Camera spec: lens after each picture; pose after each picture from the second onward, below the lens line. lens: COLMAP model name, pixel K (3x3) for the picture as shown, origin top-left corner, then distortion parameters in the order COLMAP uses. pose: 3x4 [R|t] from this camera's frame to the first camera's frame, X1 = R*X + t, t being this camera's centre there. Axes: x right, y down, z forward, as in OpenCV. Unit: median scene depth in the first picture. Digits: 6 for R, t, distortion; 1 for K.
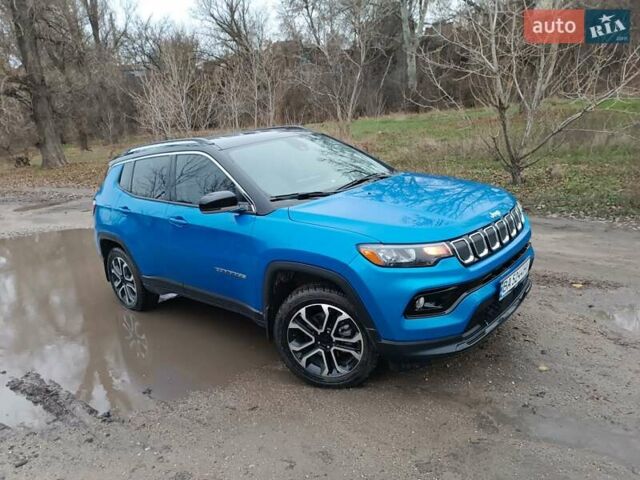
lens RADIAL K [[456.7, 0, 317.2], [0, 456.7, 245.9], [0, 0, 1]] dist [0.032384, -0.024456]
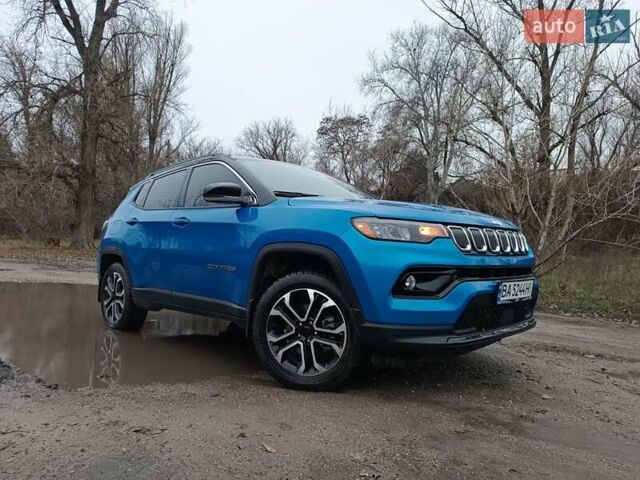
lens RADIAL K [[456.7, 0, 317.2], [0, 456.7, 245.9], [0, 0, 1]] dist [0.032384, -0.024456]
pose [[0.990343, 0.129186, -0.050325, 0.061916], [-0.138110, 0.951017, -0.276571, 0.286869], [0.012131, 0.280851, 0.959675, 0.066769]]
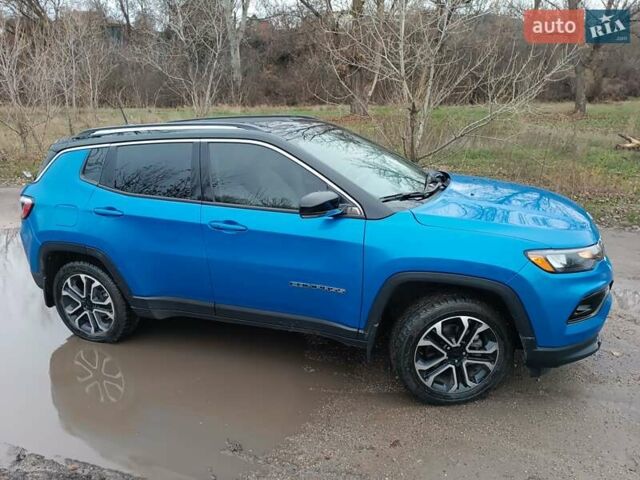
lens RADIAL K [[456.7, 0, 317.2], [0, 456.7, 245.9], [0, 0, 1]] dist [0.032384, -0.024456]
pose [[0.920081, -0.036878, 0.389989, -0.579432], [0.031042, 0.999292, 0.021258, -0.039684], [-0.390497, -0.007453, 0.920574, 0.254340]]
